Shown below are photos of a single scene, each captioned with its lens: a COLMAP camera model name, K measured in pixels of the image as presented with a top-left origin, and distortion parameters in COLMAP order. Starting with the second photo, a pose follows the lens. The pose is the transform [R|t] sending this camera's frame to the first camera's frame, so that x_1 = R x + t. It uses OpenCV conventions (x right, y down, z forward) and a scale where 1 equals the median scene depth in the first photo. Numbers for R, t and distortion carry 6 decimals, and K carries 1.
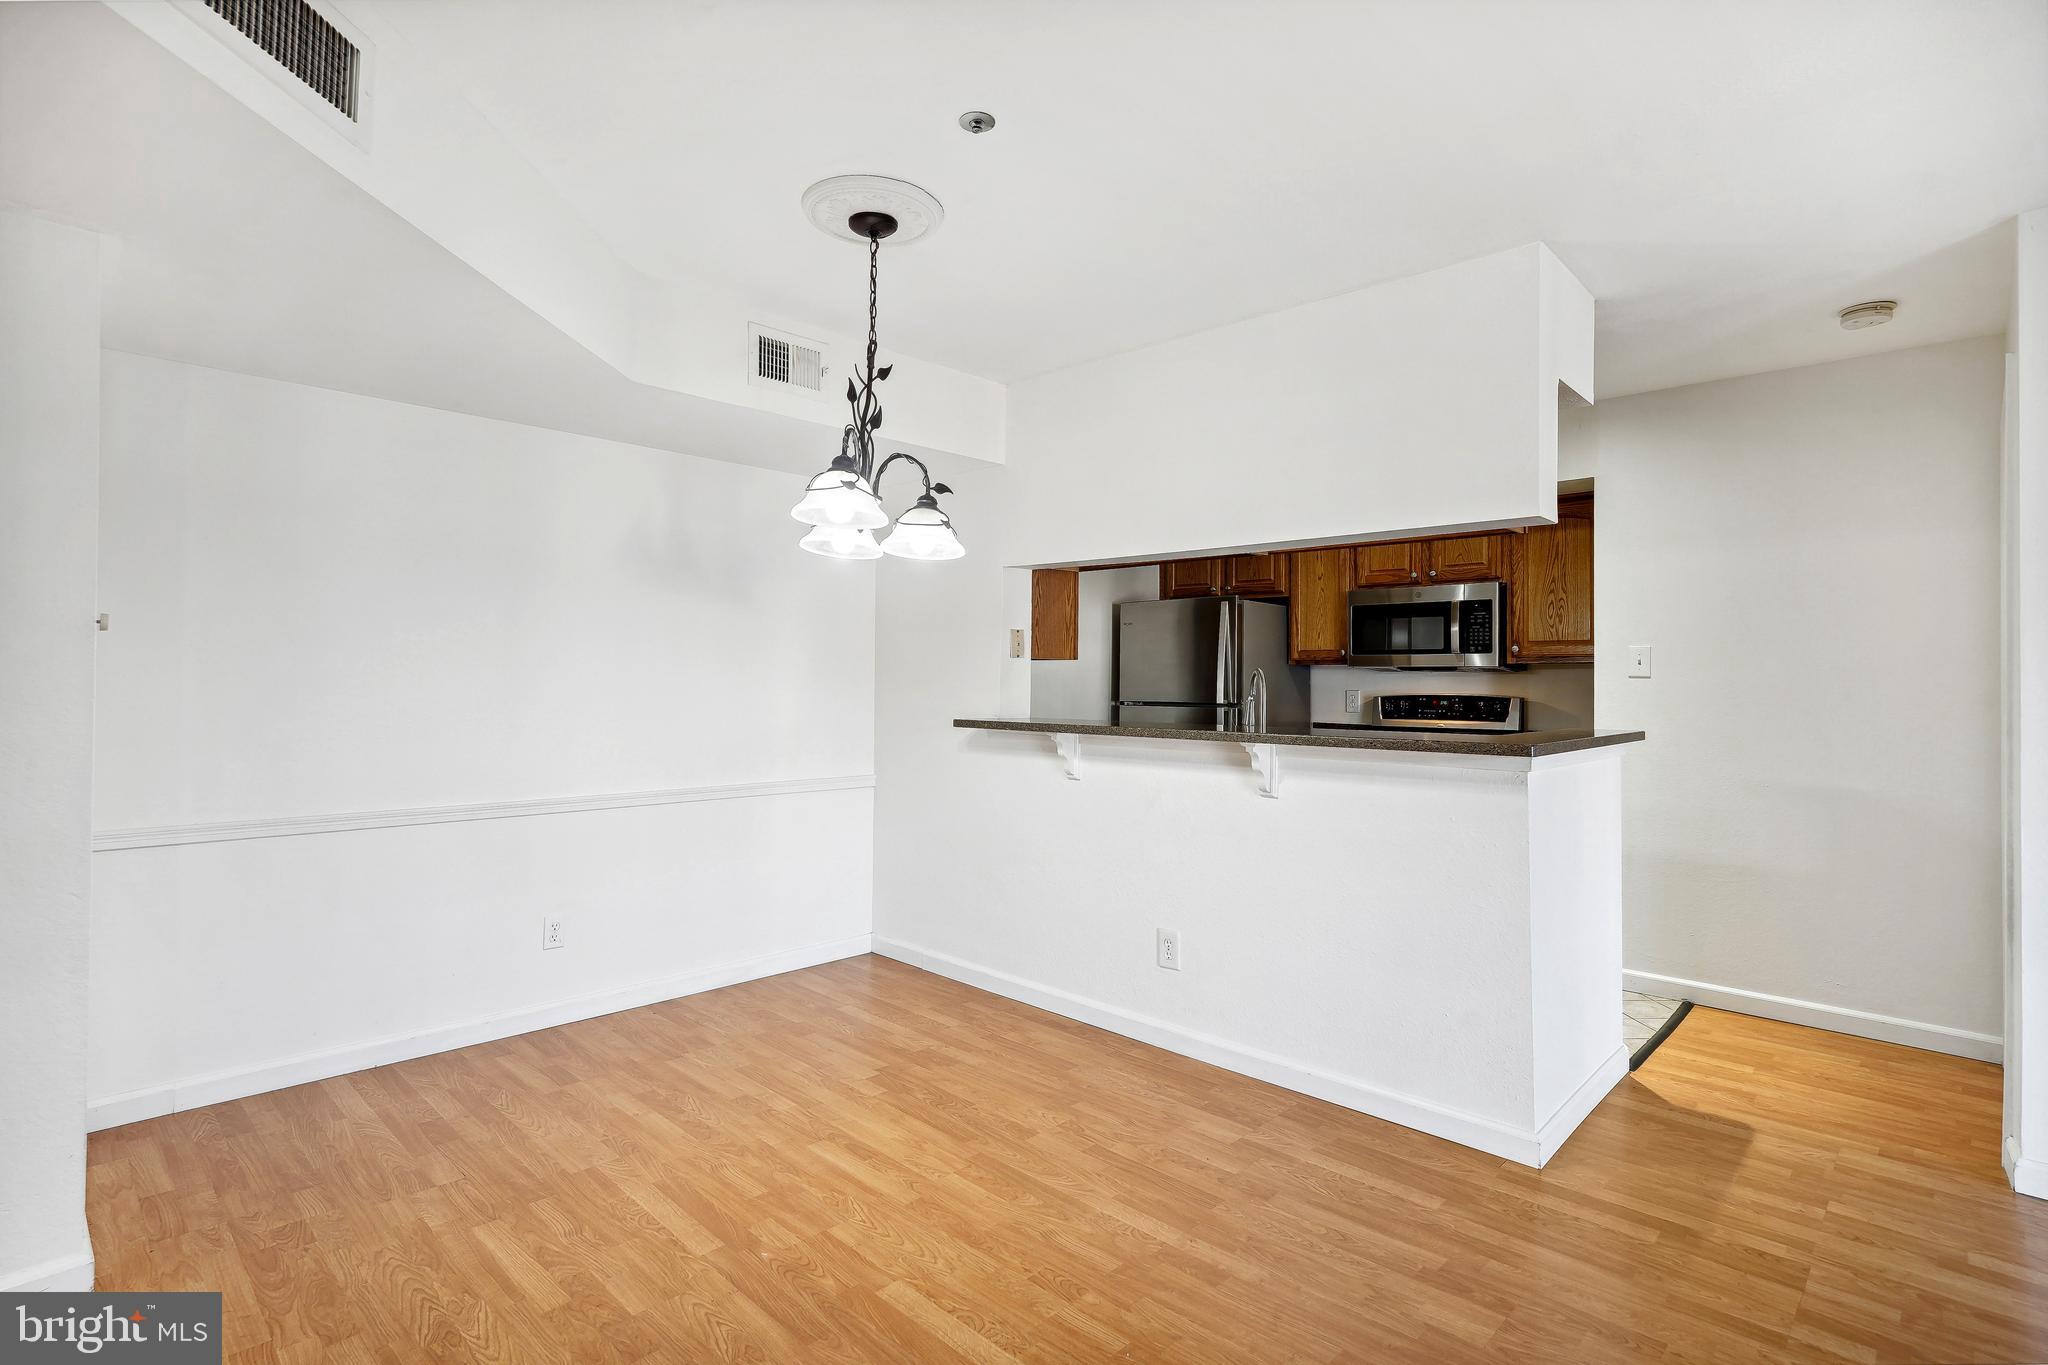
lens RADIAL K [[995.5, 0, 1022.5], [0, 995.5, 671.7], [0, 0, 1]] dist [-0.011101, 0.000059]
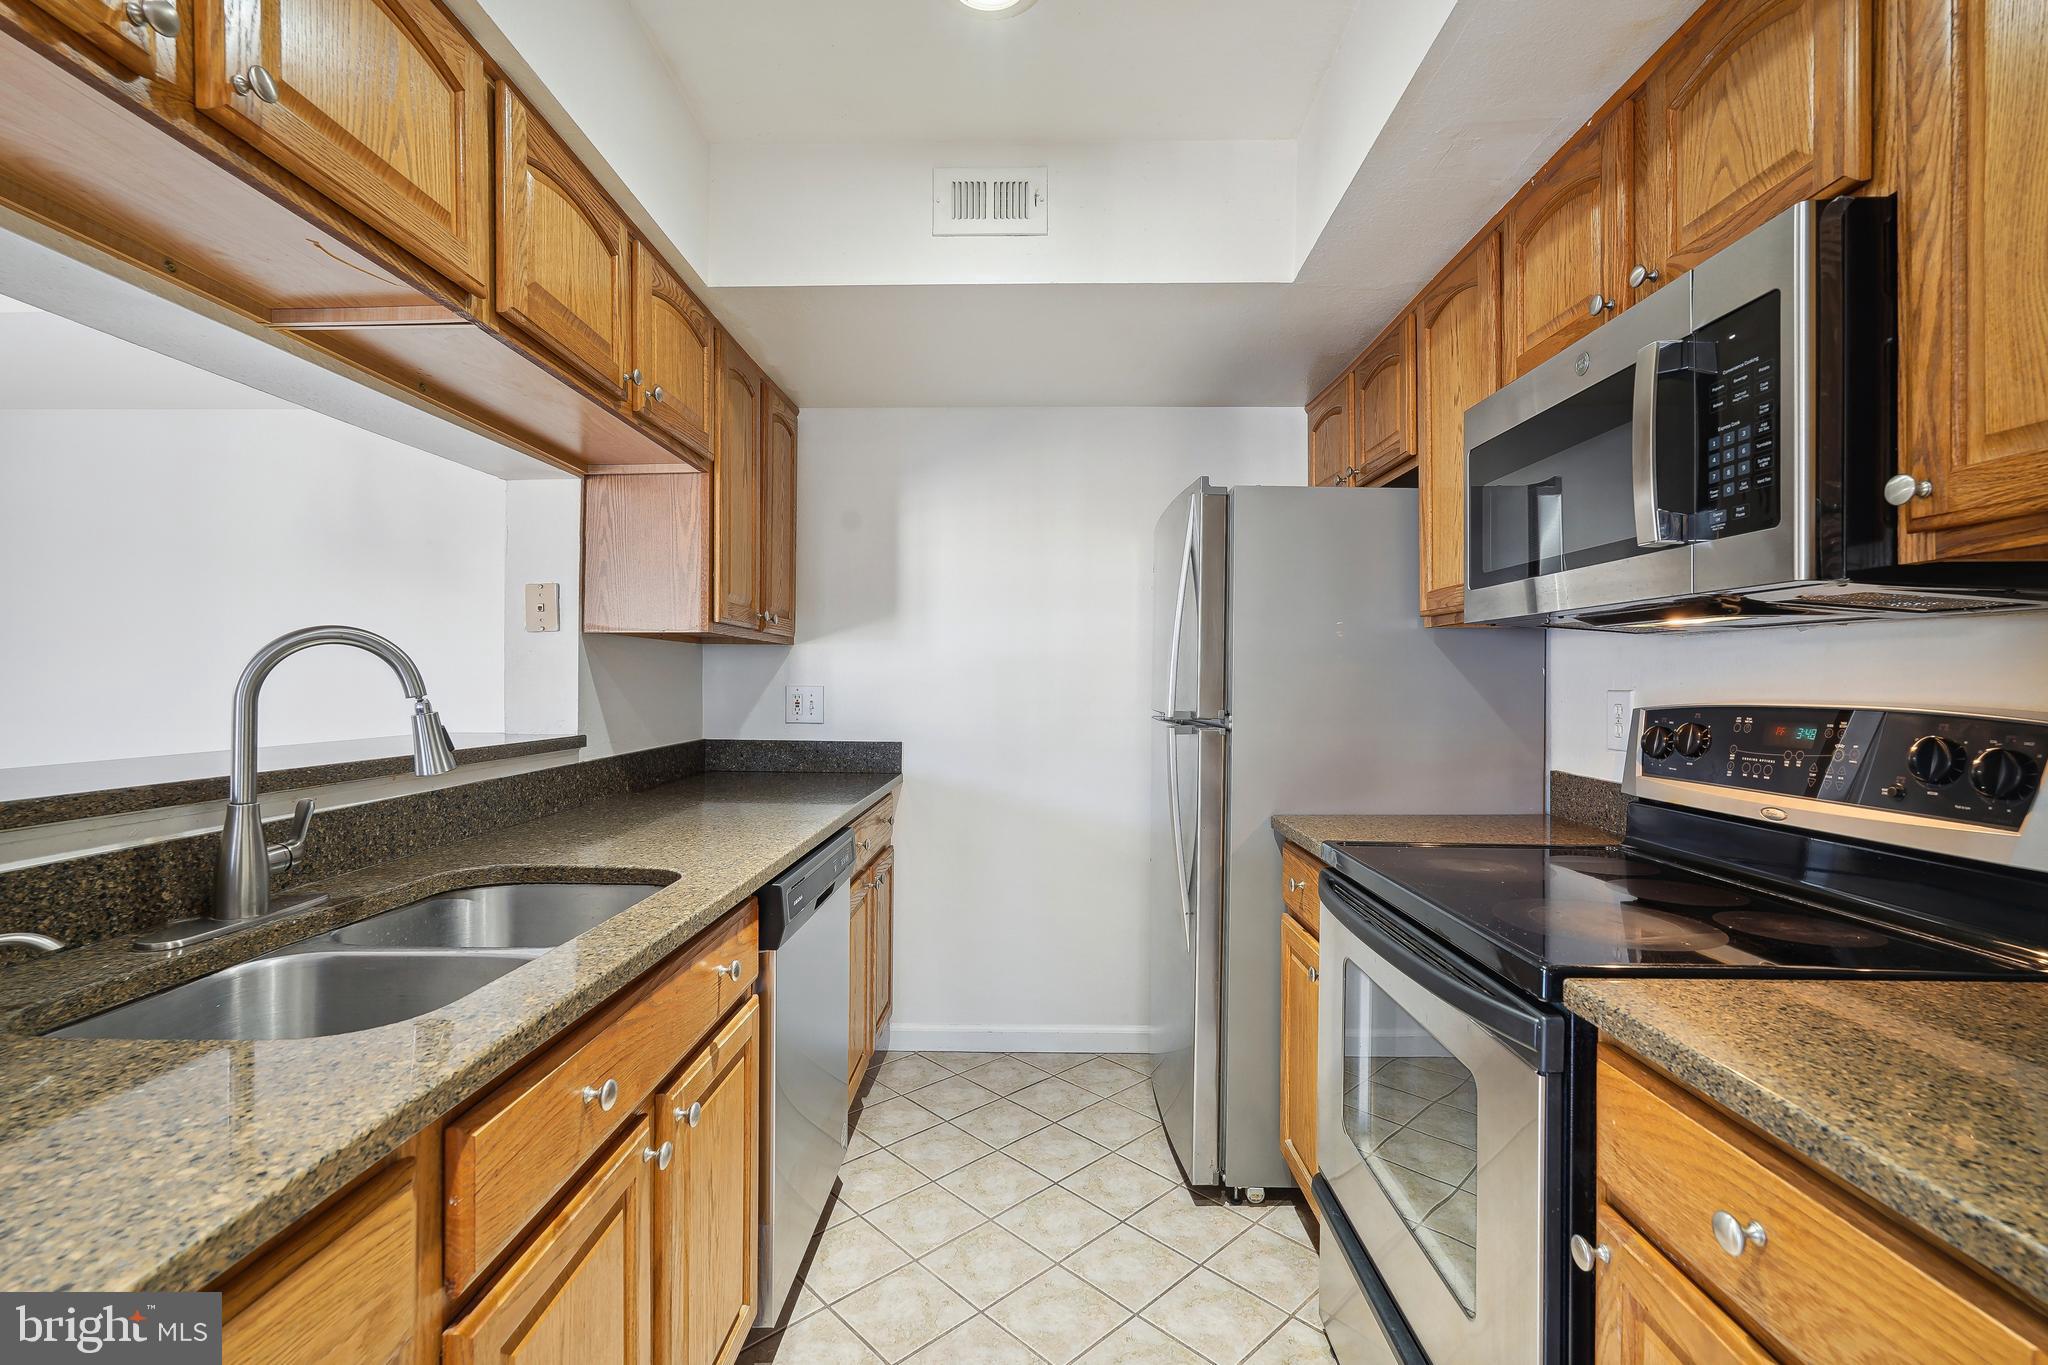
lens RADIAL K [[898.3, 0, 1036.4], [0, 898.3, 681.4], [0, 0, 1]] dist [-0.000978, -0.000125]
pose [[0.698336, -0.006646, -0.715739, 0.575627], [0.012070, 0.999924, 0.002492, 0.016635], [0.715668, -0.010380, 0.698364, 0.839859]]
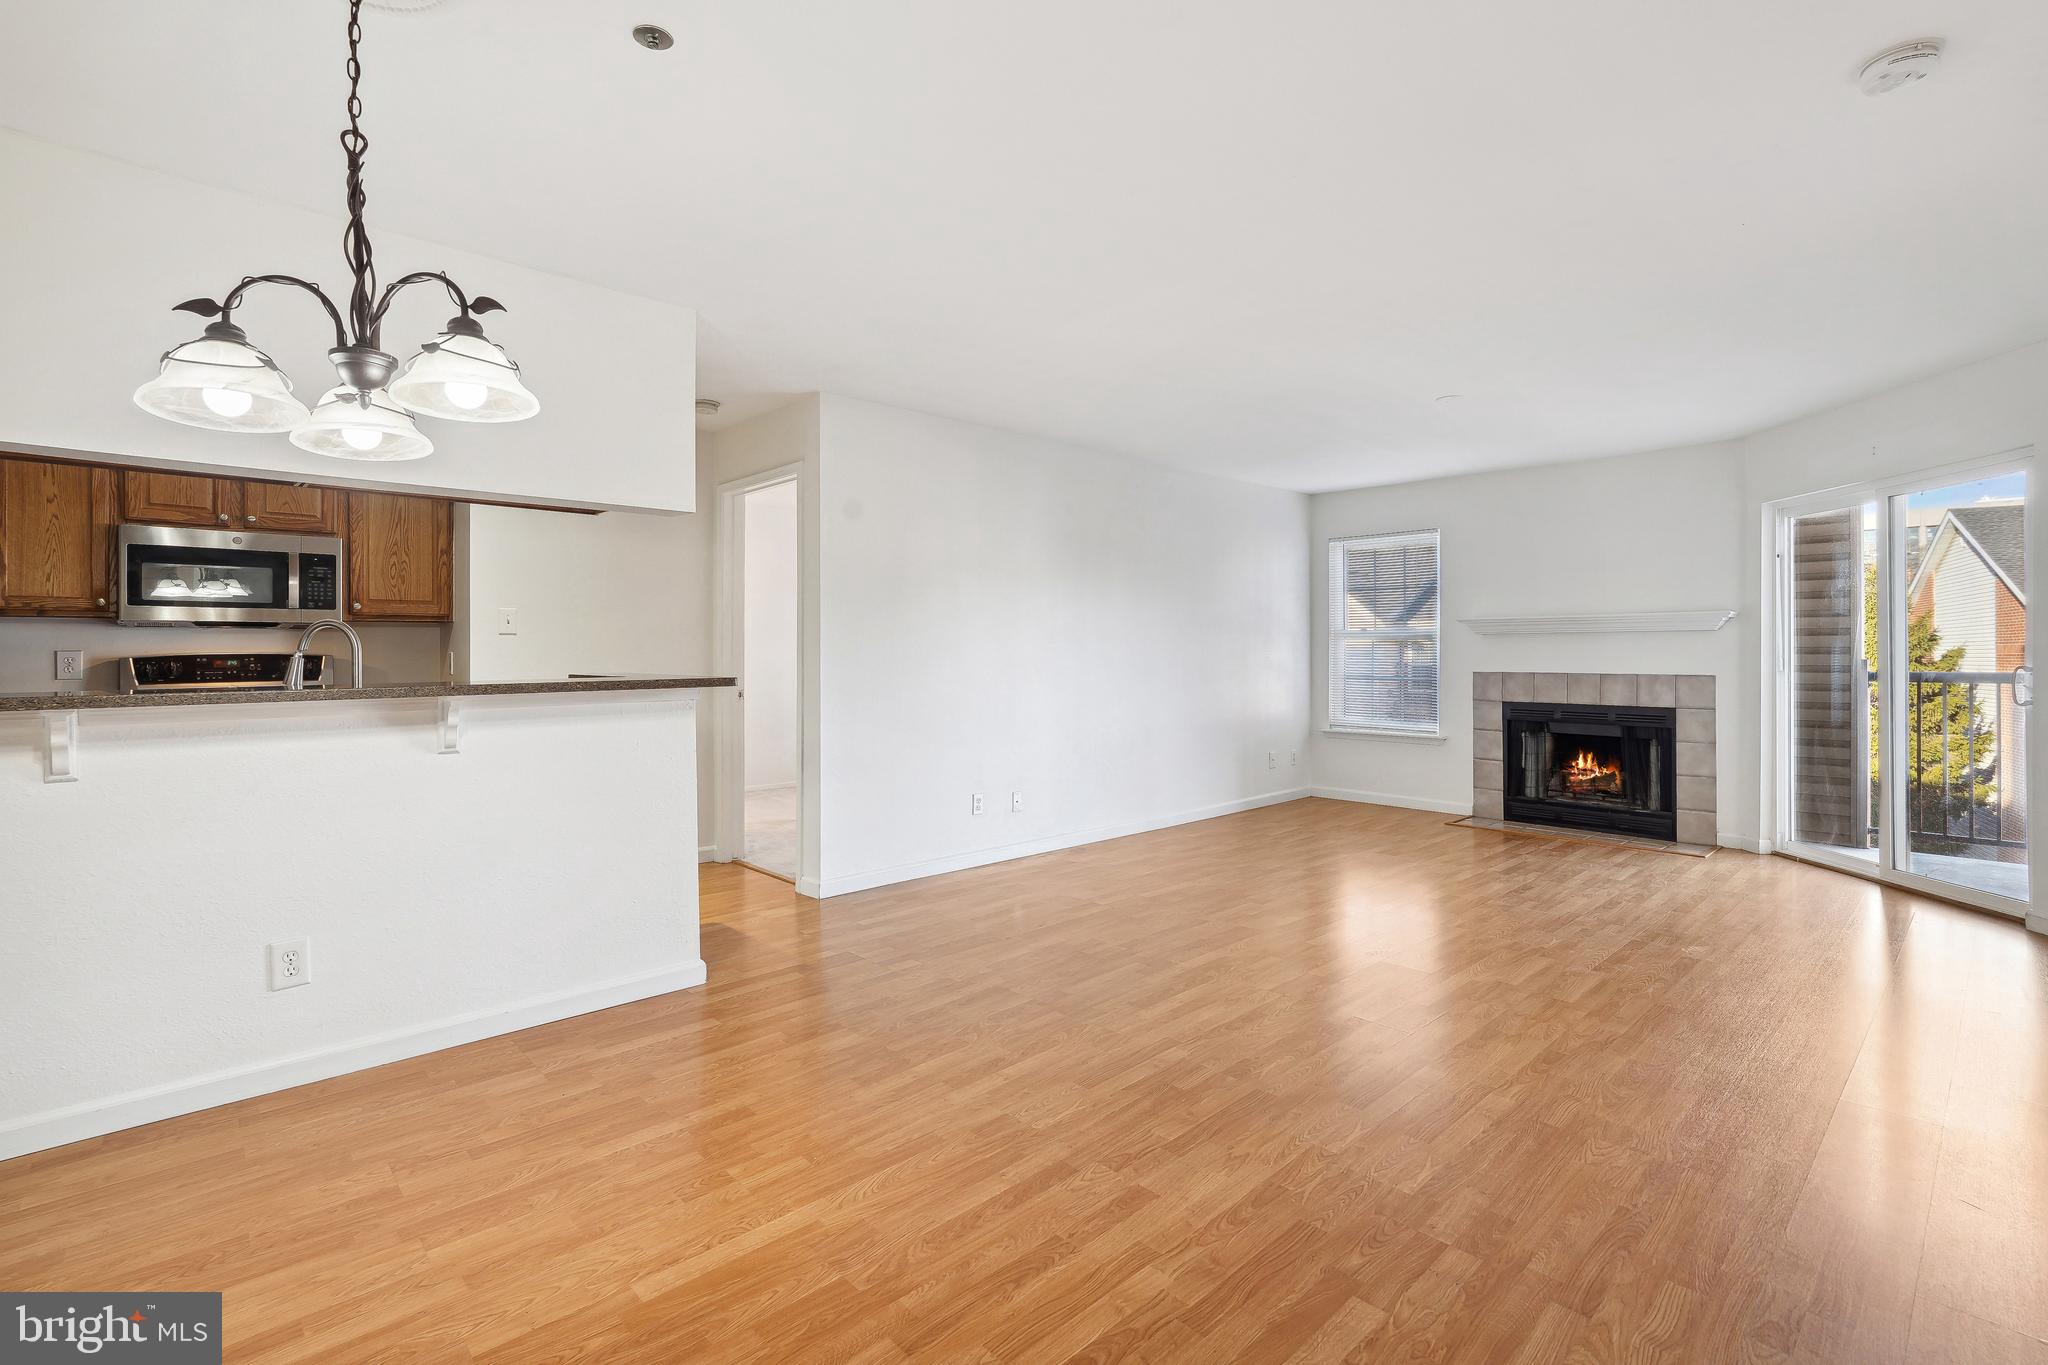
lens RADIAL K [[945.2, 0, 1026.0], [0, 945.2, 653.5], [0, 0, 1]] dist [-0.008677, 0.000956]
pose [[0.042682, -0.010204, 0.999037, -0.497459], [-0.004515, 0.999936, 0.010406, 0.013882], [-0.999078, -0.004955, 0.042634, 0.314053]]
